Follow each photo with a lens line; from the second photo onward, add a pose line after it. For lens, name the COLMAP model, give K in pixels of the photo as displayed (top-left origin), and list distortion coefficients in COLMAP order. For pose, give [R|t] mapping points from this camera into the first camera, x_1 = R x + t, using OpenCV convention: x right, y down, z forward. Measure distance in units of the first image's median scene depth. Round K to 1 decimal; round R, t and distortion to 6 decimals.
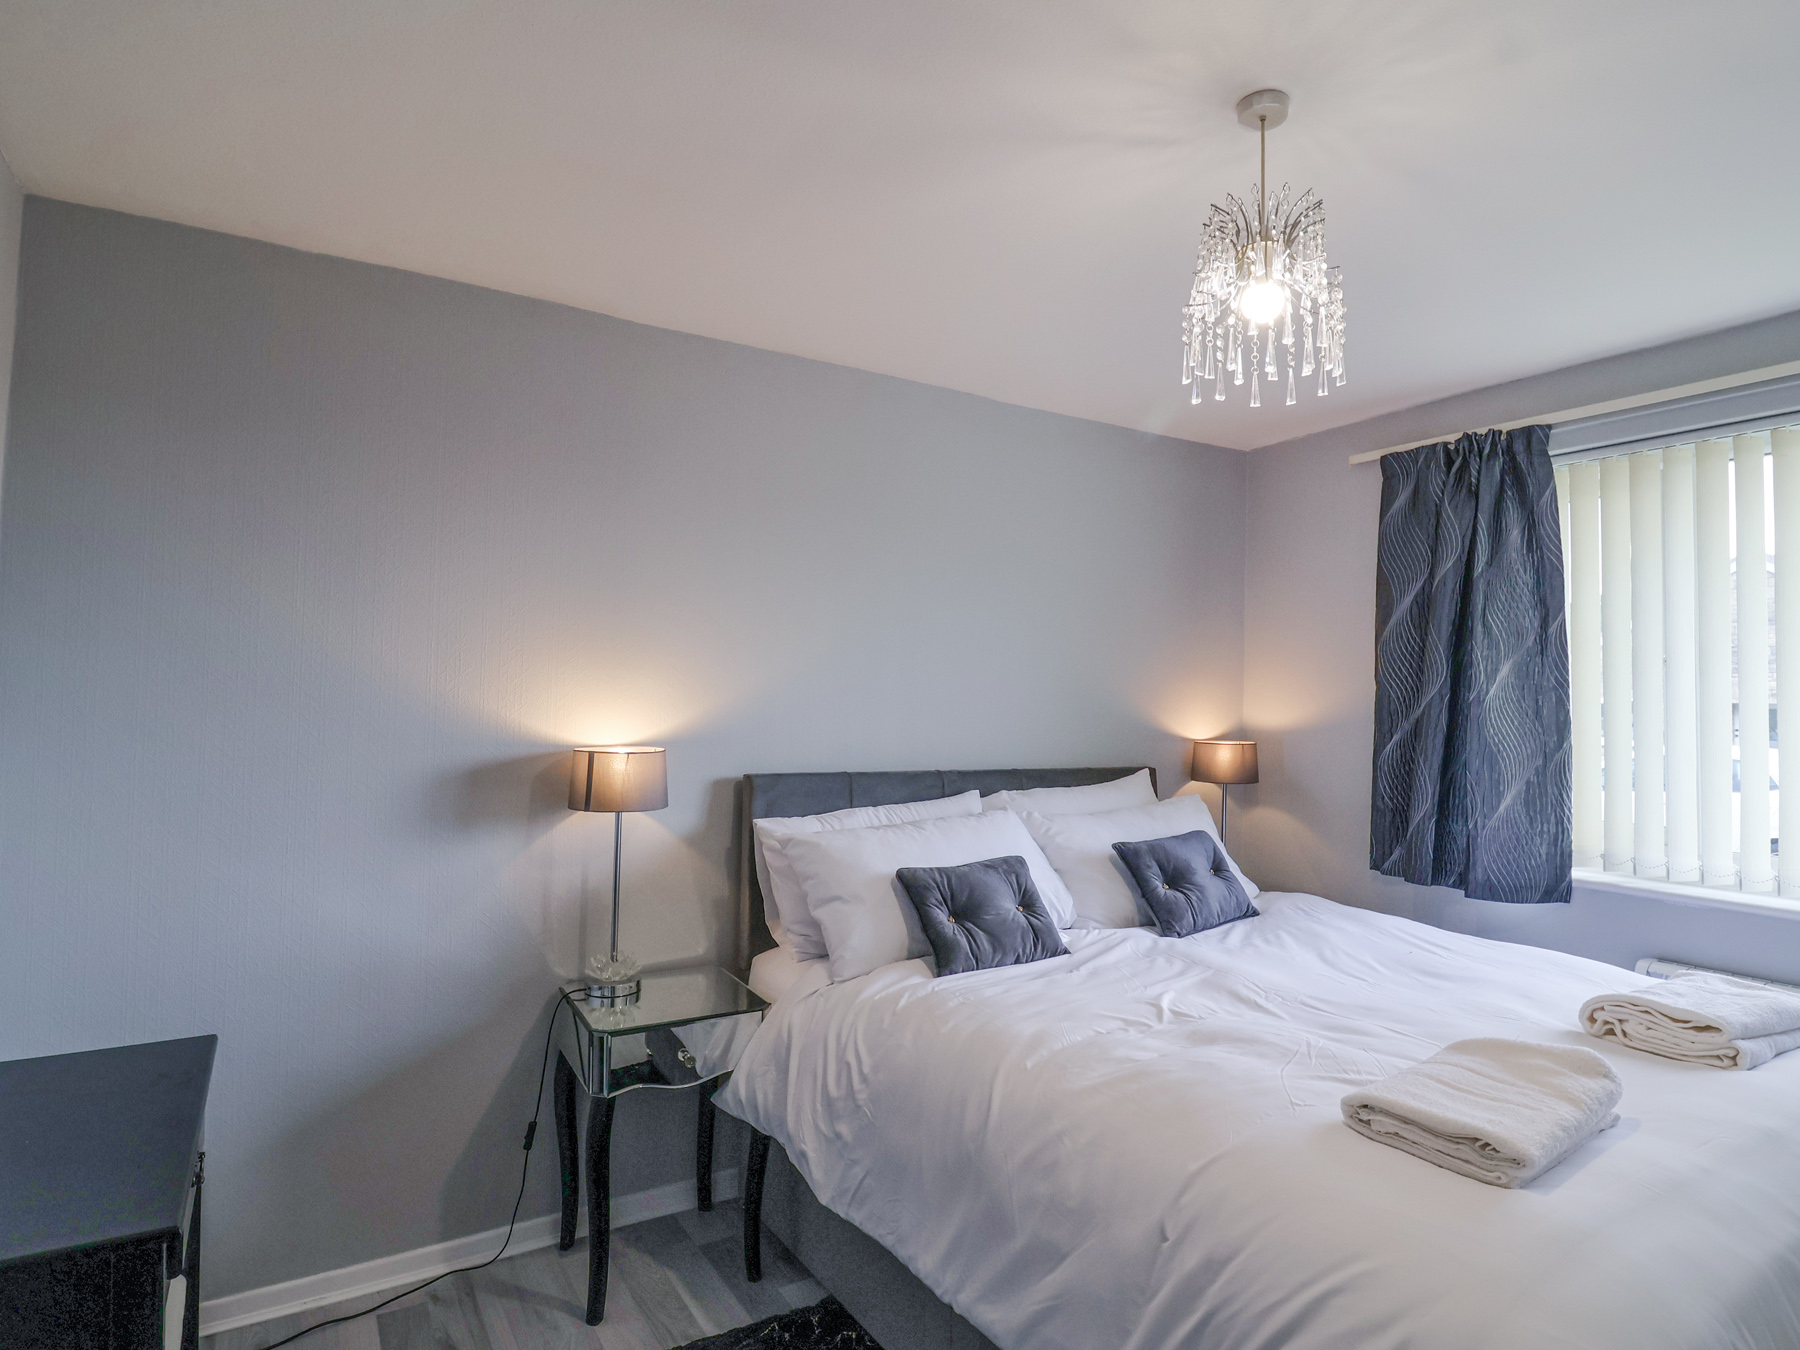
lens RADIAL K [[992.8, 0, 905.2], [0, 992.8, 670.8], [0, 0, 1]] dist [-0.010736, -0.004697]
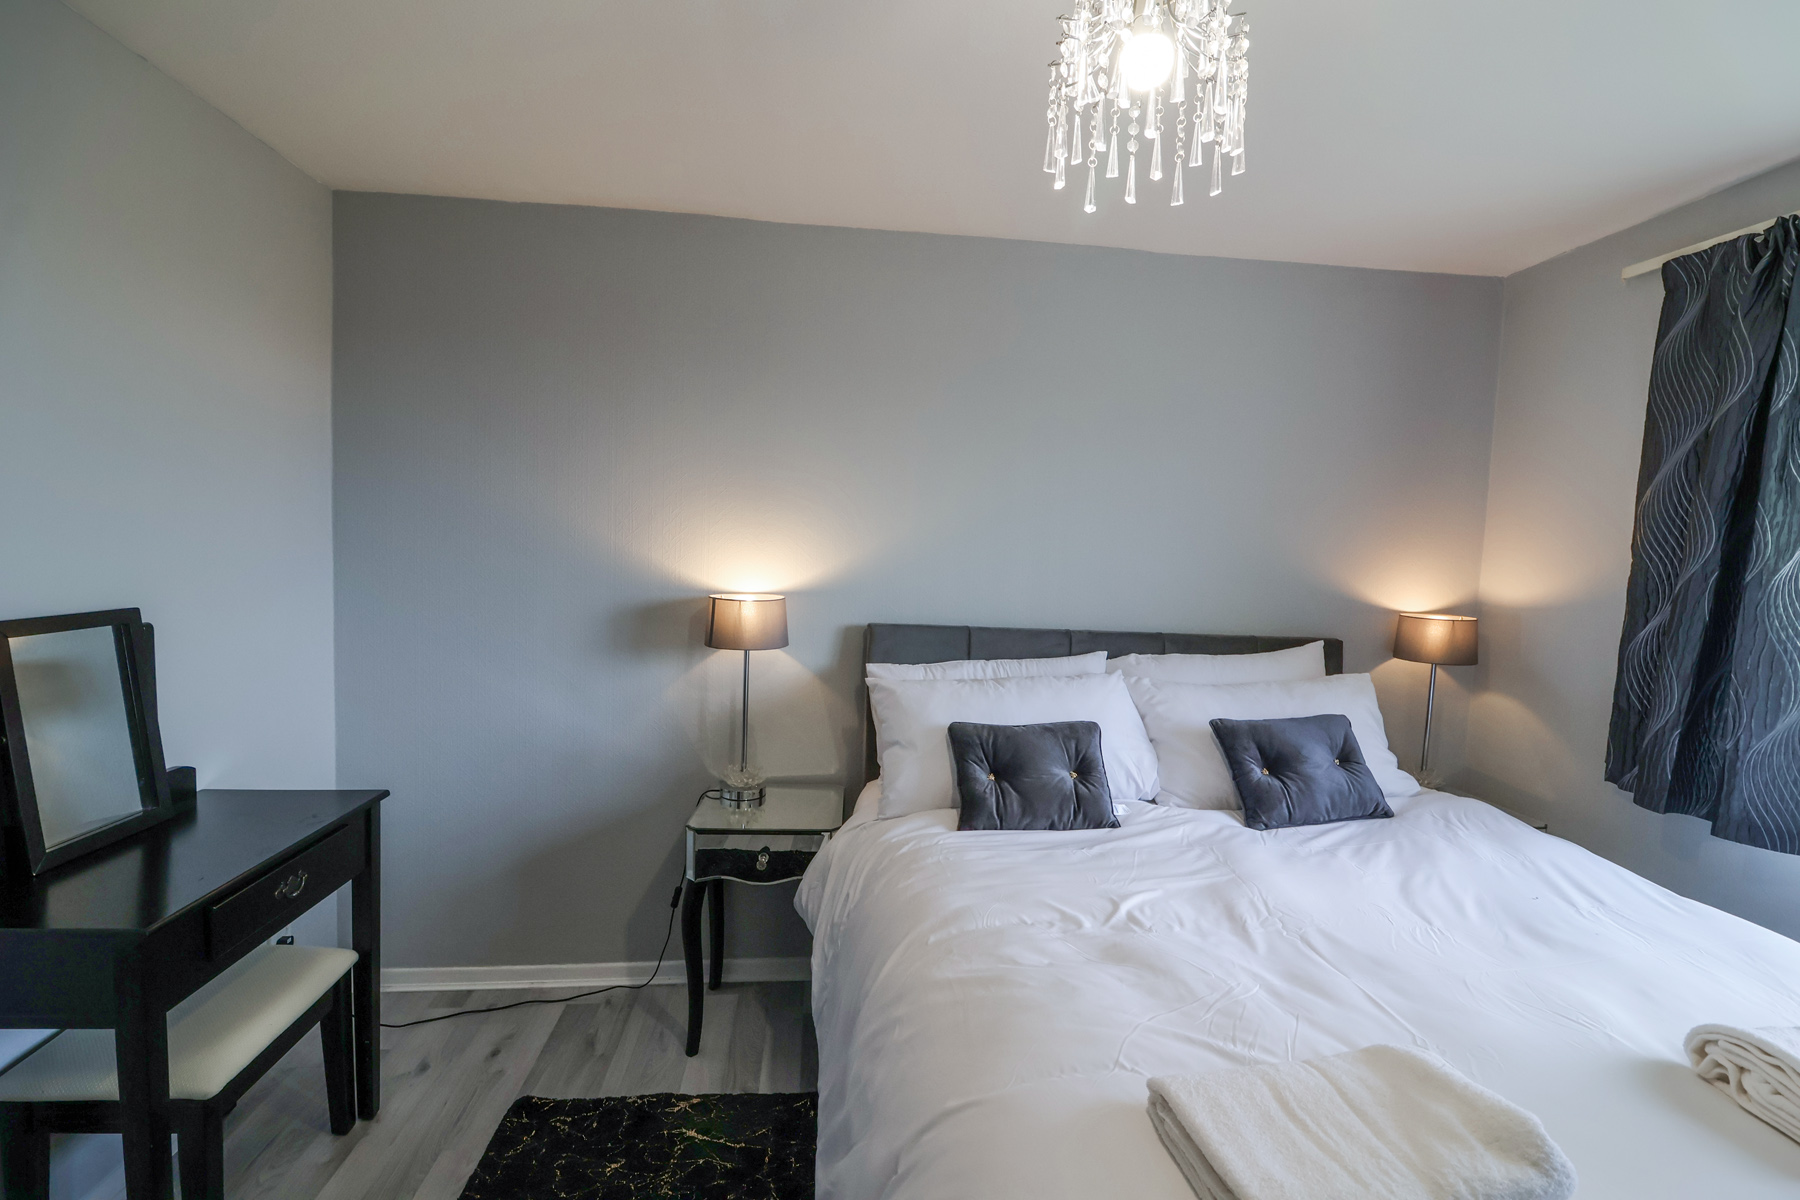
lens RADIAL K [[825.5, 0, 902.8], [0, 825.5, 596.1], [0, 0, 1]] dist [-0.009319, -0.006898]
pose [[0.900990, 0.045084, -0.431491, 0.291365], [-0.008160, 0.996171, 0.087044, -0.008463], [0.433763, -0.074905, 0.897908, 0.186610]]
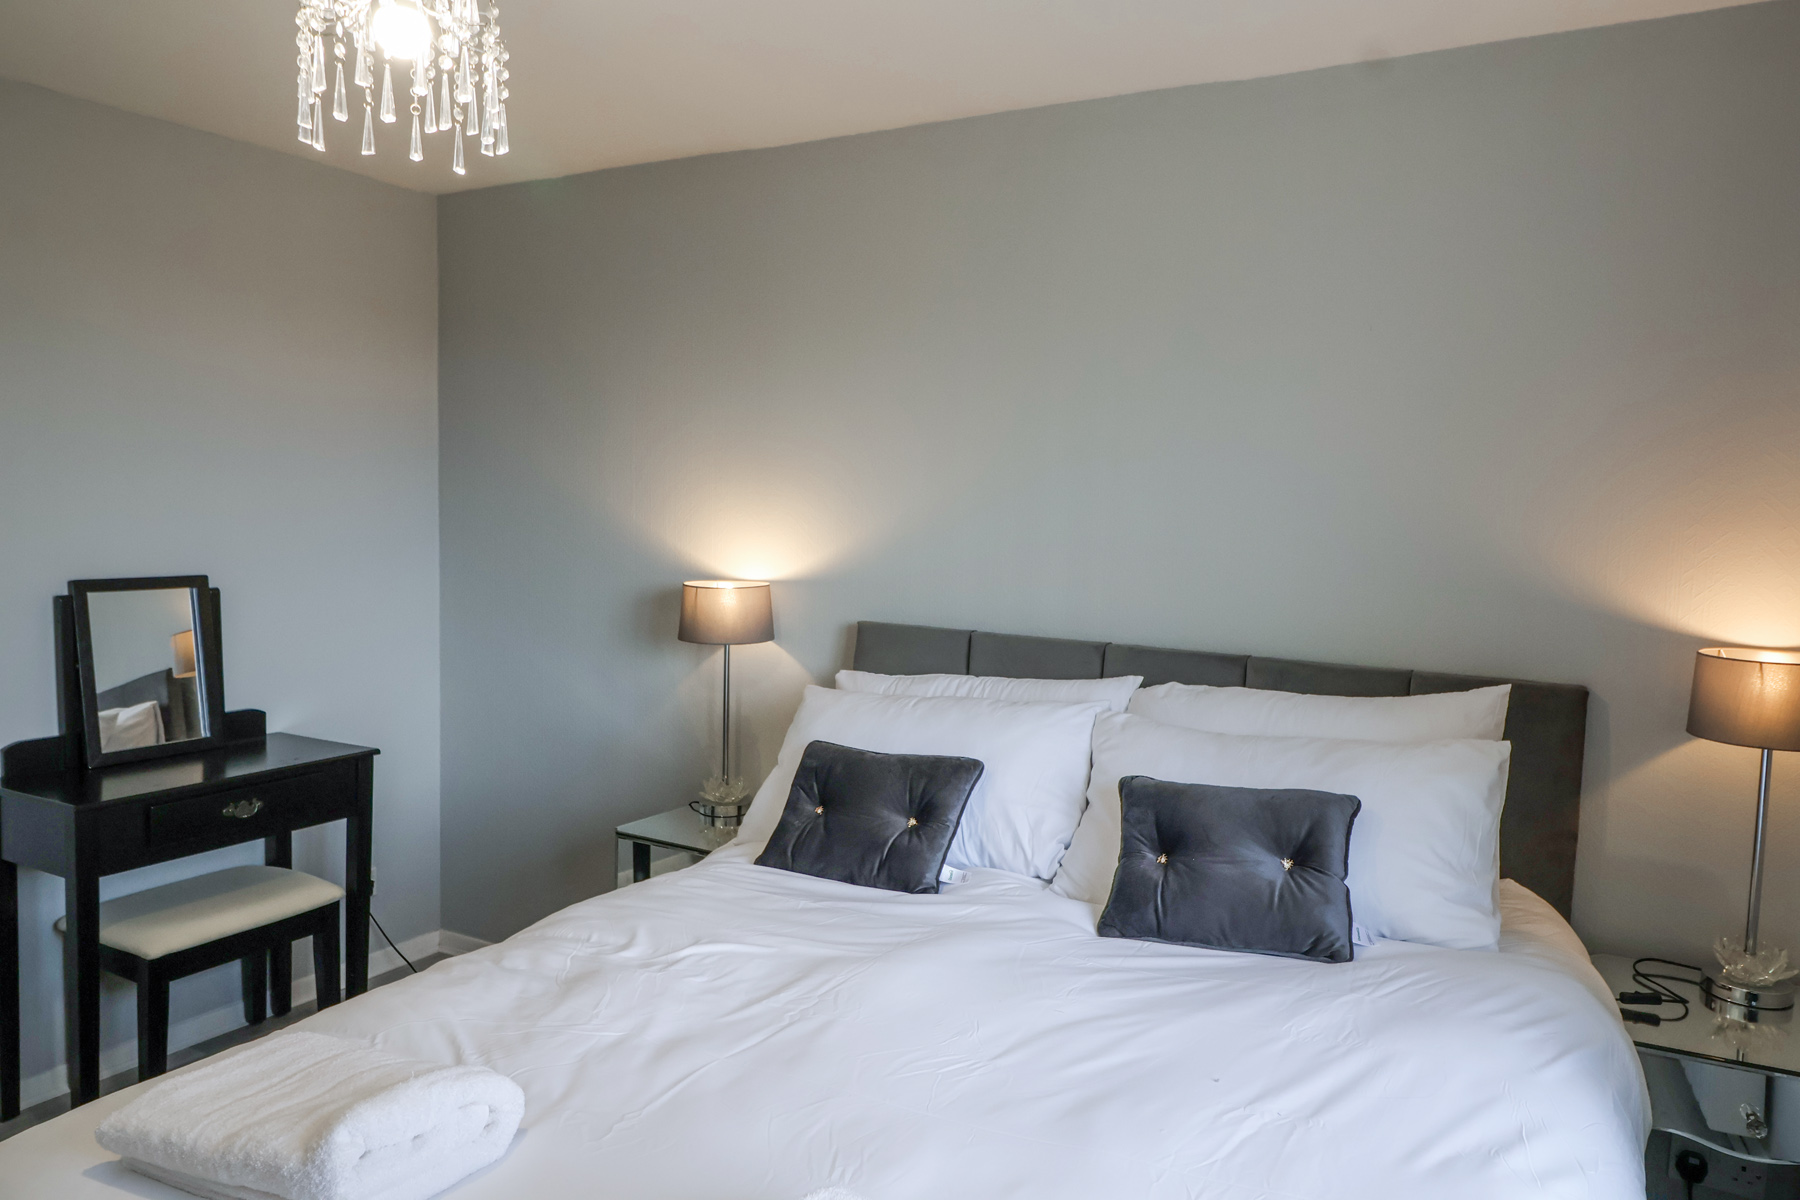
lens RADIAL K [[1182.2, 0, 895.0], [0, 1182.2, 593.4], [0, 0, 1]] dist [-0.002241, -0.002260]
pose [[0.500890, 0.062769, -0.863232, 0.825883], [0.008437, 0.996965, 0.077388, -0.004521], [0.865470, -0.046046, 0.498840, 0.513856]]
